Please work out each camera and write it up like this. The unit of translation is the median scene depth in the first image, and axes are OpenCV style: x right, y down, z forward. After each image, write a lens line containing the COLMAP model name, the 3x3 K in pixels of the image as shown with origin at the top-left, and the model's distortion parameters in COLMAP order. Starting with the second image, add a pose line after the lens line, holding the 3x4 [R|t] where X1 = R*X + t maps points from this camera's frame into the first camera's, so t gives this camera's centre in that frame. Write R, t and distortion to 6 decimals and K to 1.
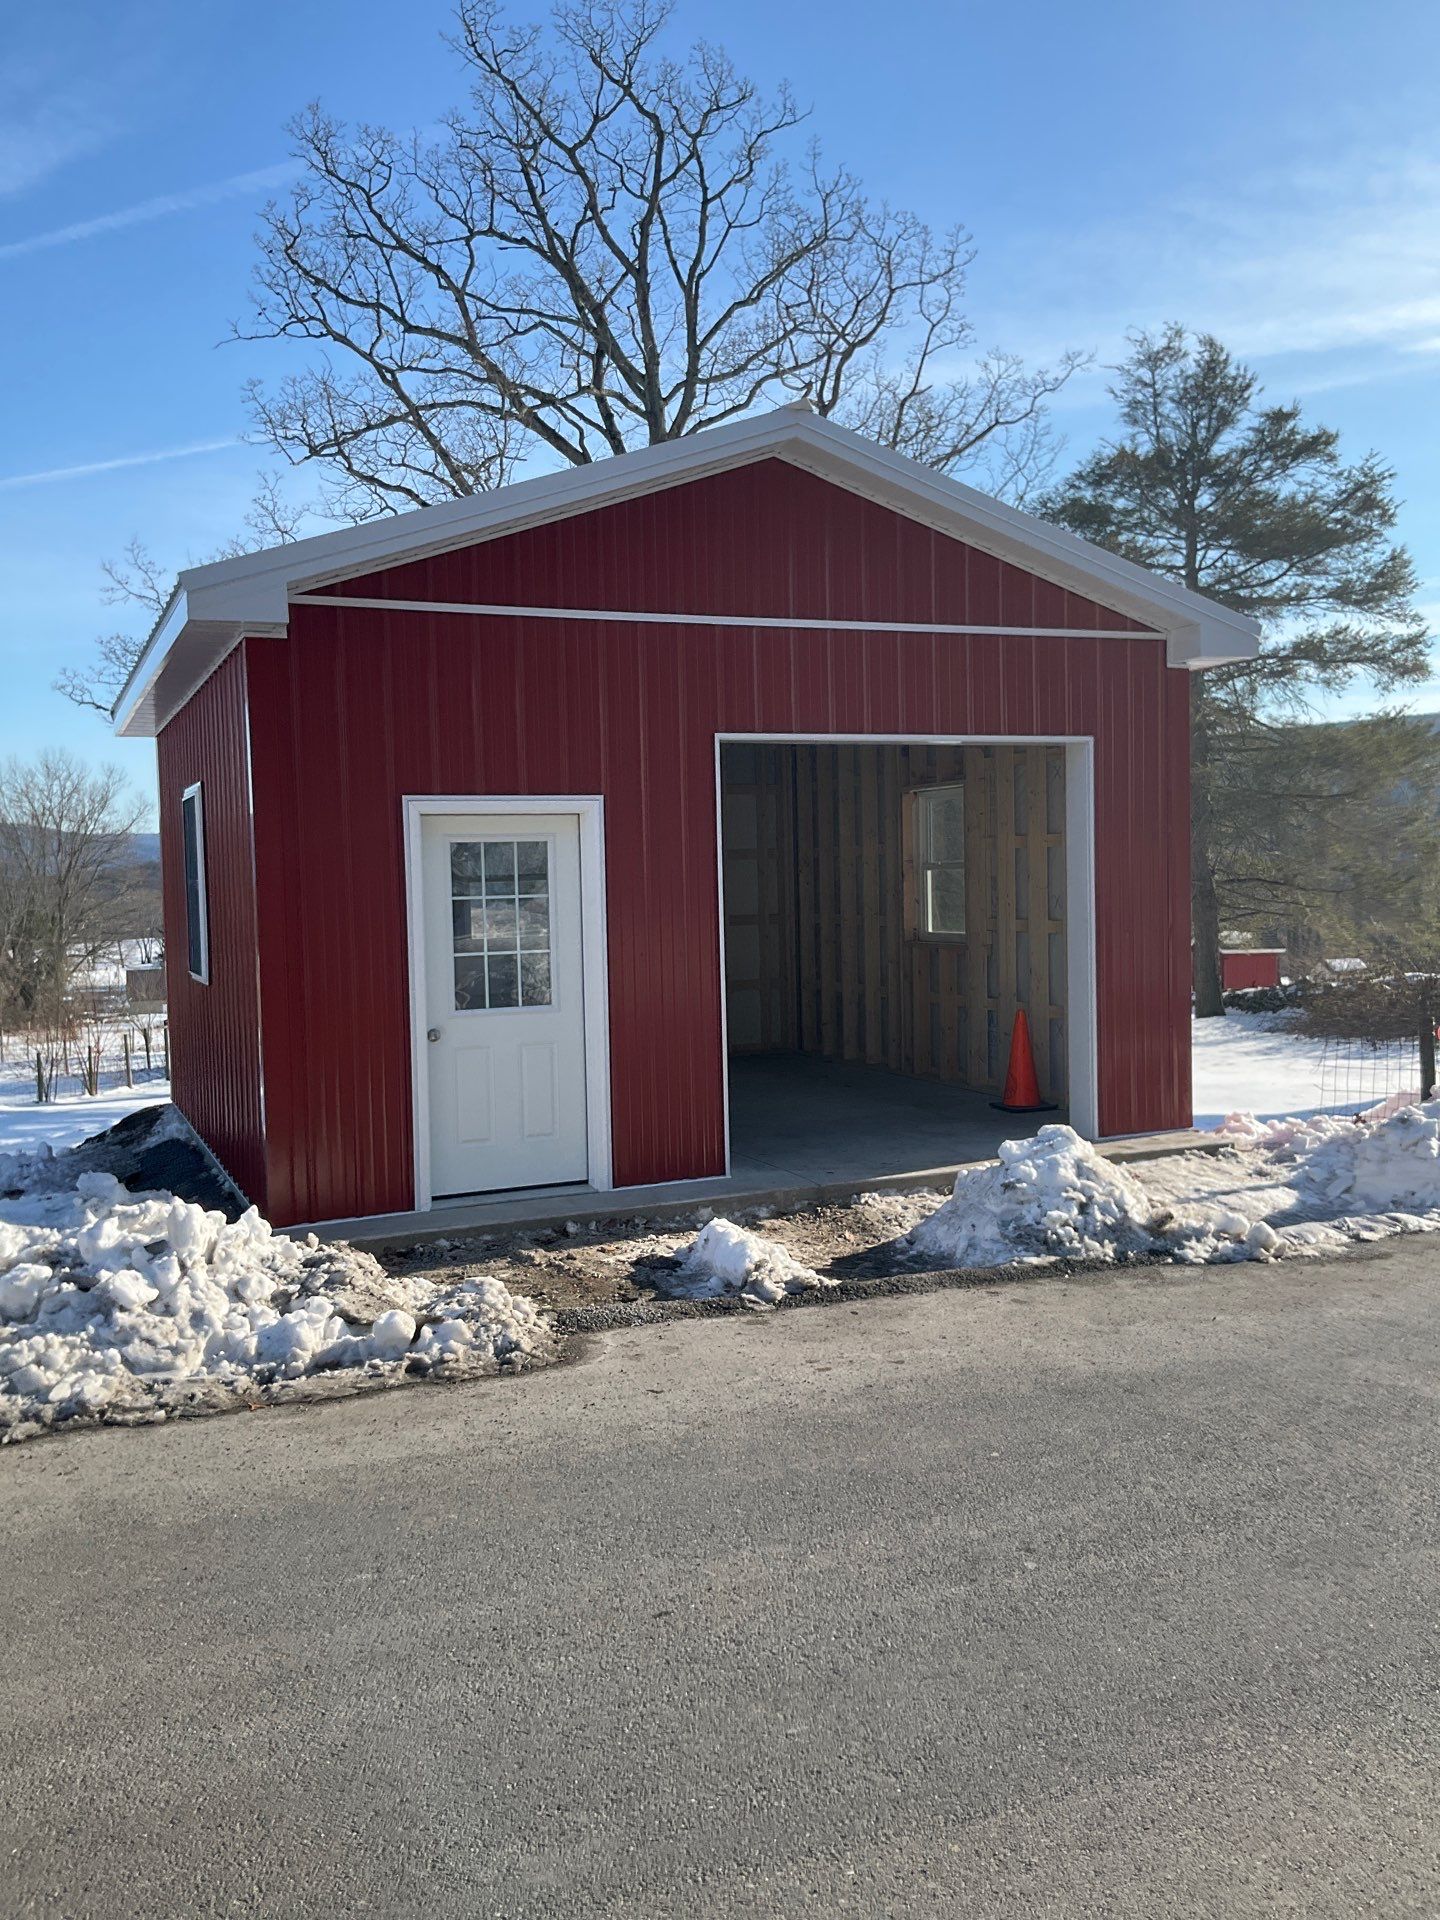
lens RADIAL K [[1578.6, 0, 711.6], [0, 1578.6, 940.9], [0, 0, 1]] dist [0.111289, -0.215706]
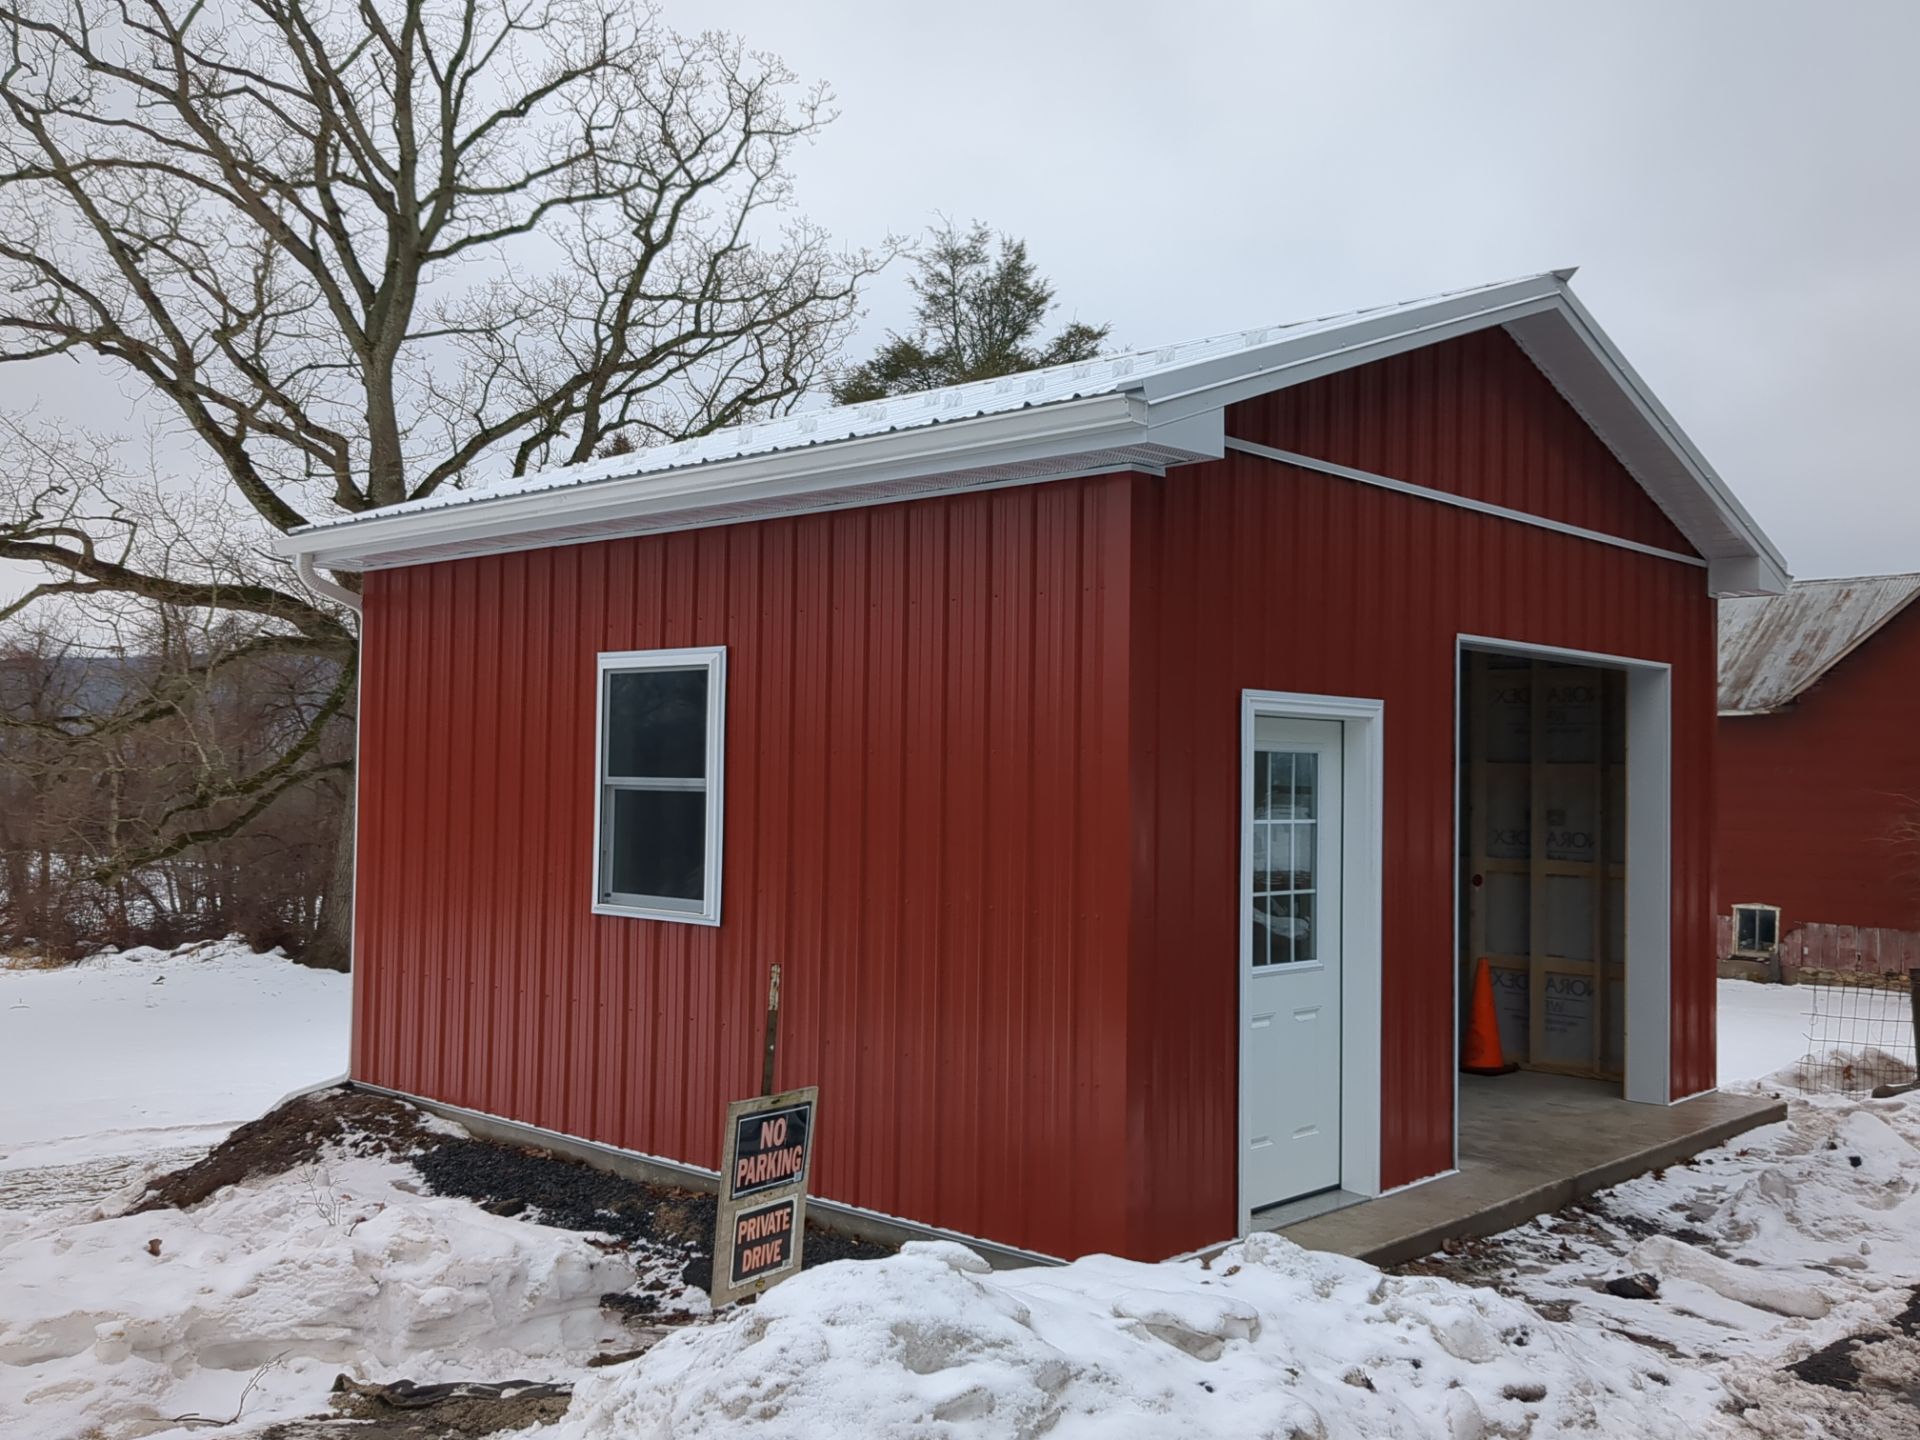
lens RADIAL K [[1750.6, 0, 1008.5], [0, 1750.6, 717.3], [0, 0, 1]] dist [0.047084, -0.103244]
pose [[0.908089, 0.054049, 0.415275, -0.118452], [-0.021101, 0.996282, -0.083525, -0.000891], [-0.418245, 0.067085, 0.905853, 0.052108]]
